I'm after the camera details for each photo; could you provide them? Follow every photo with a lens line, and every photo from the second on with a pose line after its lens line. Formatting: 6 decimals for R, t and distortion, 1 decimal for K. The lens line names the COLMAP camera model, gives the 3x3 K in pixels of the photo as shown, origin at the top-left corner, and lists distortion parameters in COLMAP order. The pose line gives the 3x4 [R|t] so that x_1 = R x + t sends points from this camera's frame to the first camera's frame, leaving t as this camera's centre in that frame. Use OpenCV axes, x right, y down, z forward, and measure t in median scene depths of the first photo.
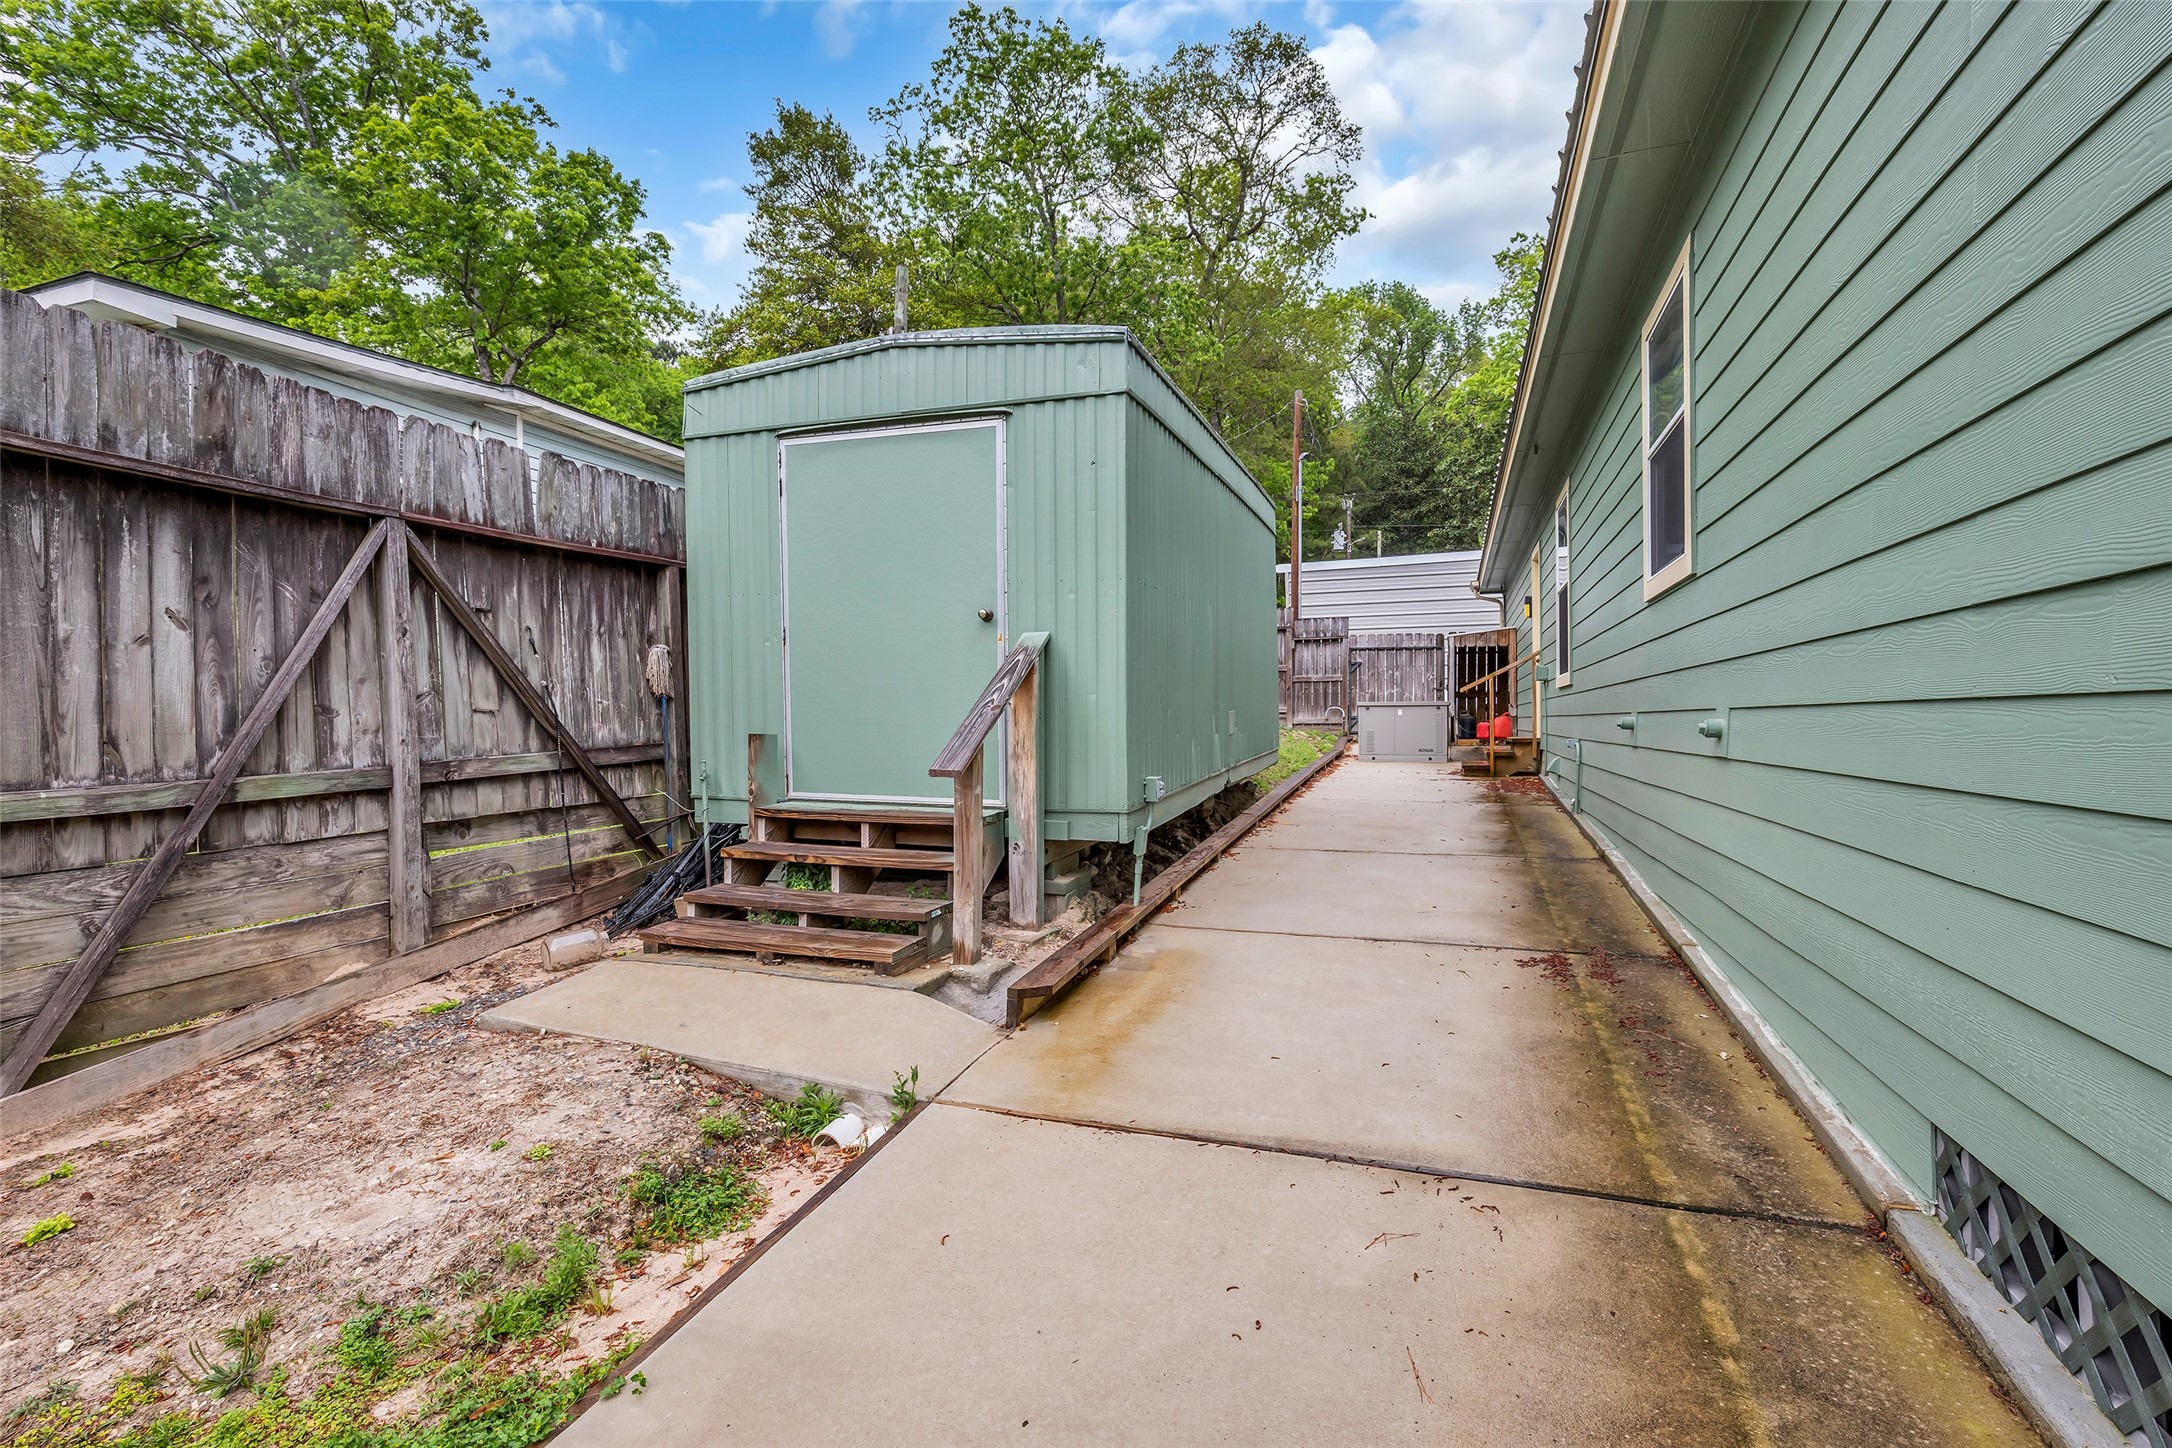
lens RADIAL K [[994.7, 0, 1086.0], [0, 994.7, 724.0], [0, 0, 1]] dist [-0.000316, -0.000055]
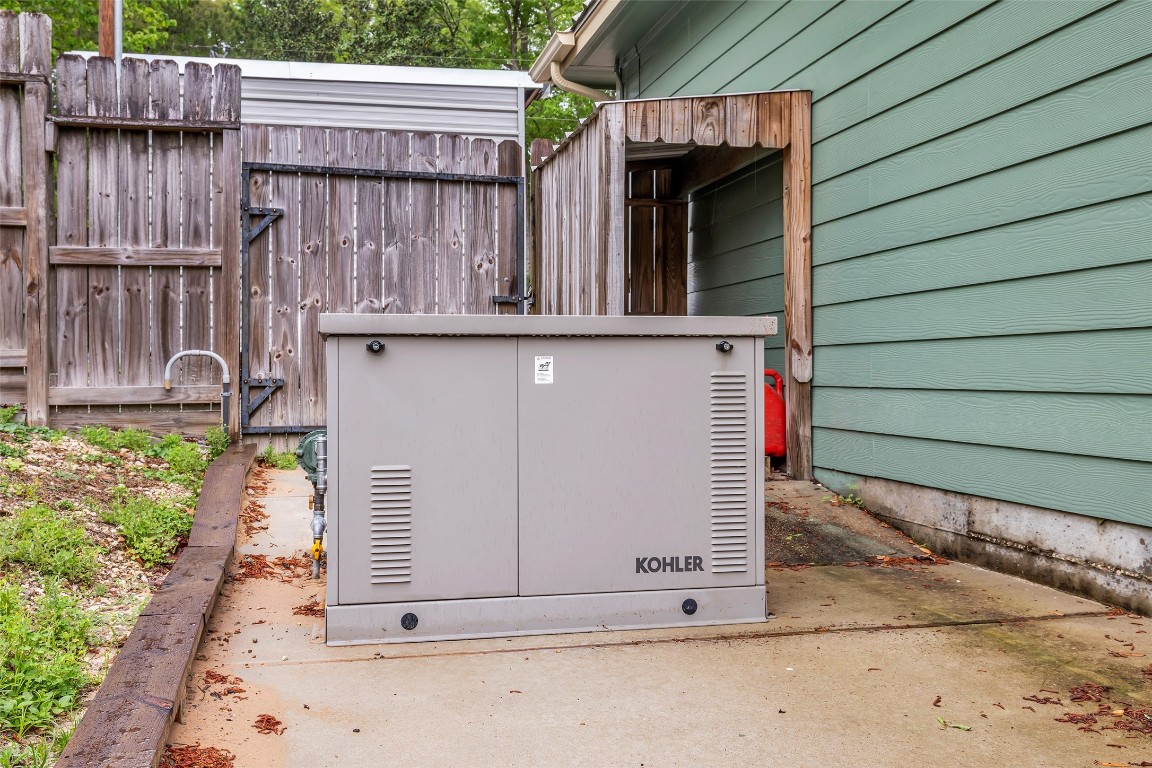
lens RADIAL K [[1097.5, 0, 576.0], [0, 1097.5, 384.0], [0, 0, 1]] dist [0.012785, 0.008642]
pose [[0.836533, -0.003257, 0.547907, 0.161409], [0.001397, 0.999992, 0.003813, -0.007587], [-0.547914, -0.002424, 0.836531, 0.648854]]
